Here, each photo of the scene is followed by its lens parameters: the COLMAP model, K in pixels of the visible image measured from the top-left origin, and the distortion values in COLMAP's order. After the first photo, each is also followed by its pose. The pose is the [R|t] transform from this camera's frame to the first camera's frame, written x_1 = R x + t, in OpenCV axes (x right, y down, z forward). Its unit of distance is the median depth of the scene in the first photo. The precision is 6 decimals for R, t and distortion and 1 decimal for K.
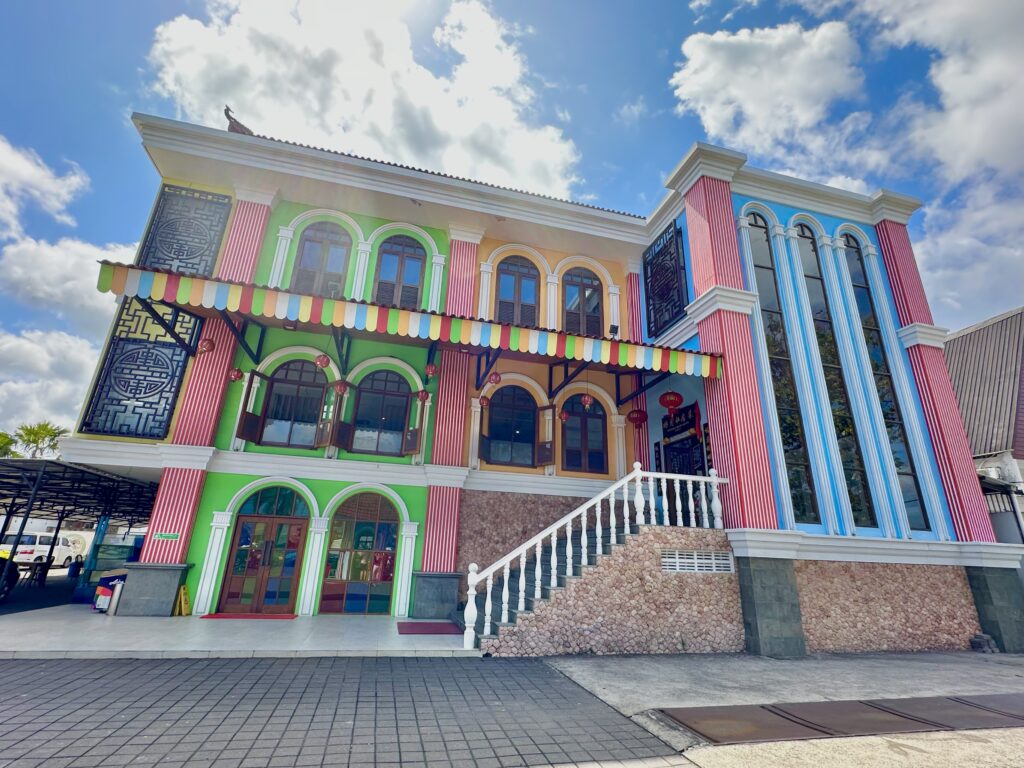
lens RADIAL K [[482.3, 0, 497.7], [0, 482.3, 370.7], [0, 0, 1]] dist [-0.019363, 0.000066]
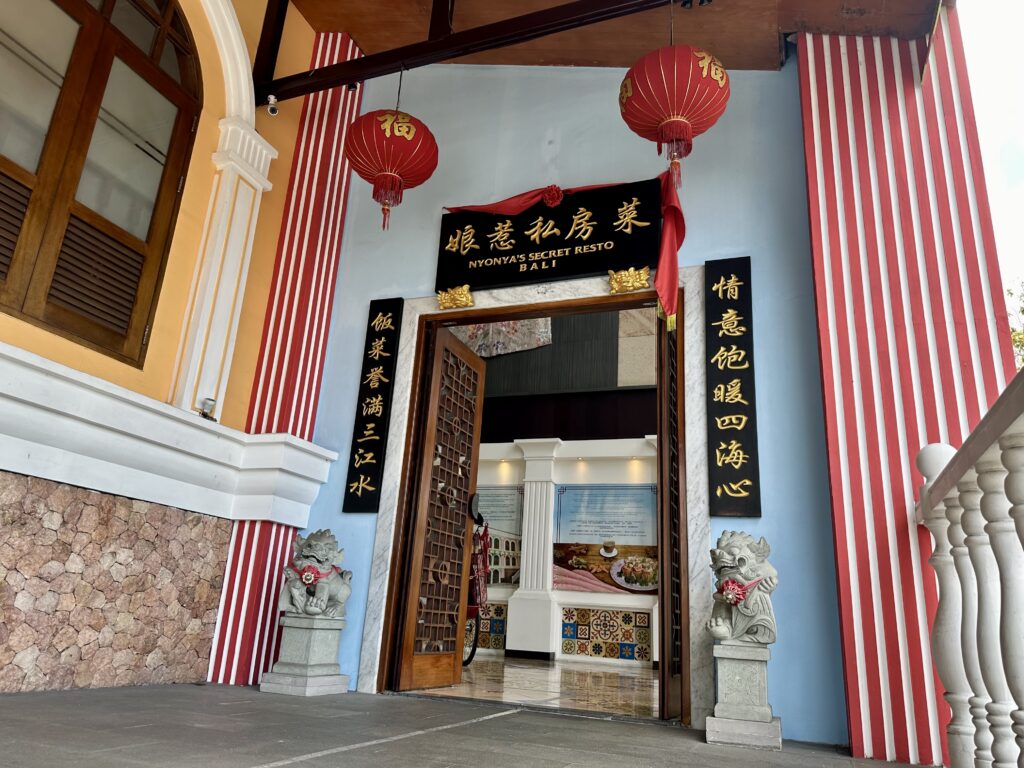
lens RADIAL K [[737.1, 0, 512.0], [0, 737.1, 384.0], [0, 0, 1]] dist [0.049876, -0.000059]
pose [[0.569469, 0.252309, 0.782333, 0.099908], [-0.333798, 0.940707, -0.060410, 0.226185], [-0.751188, -0.226739, 0.619924, 0.840995]]
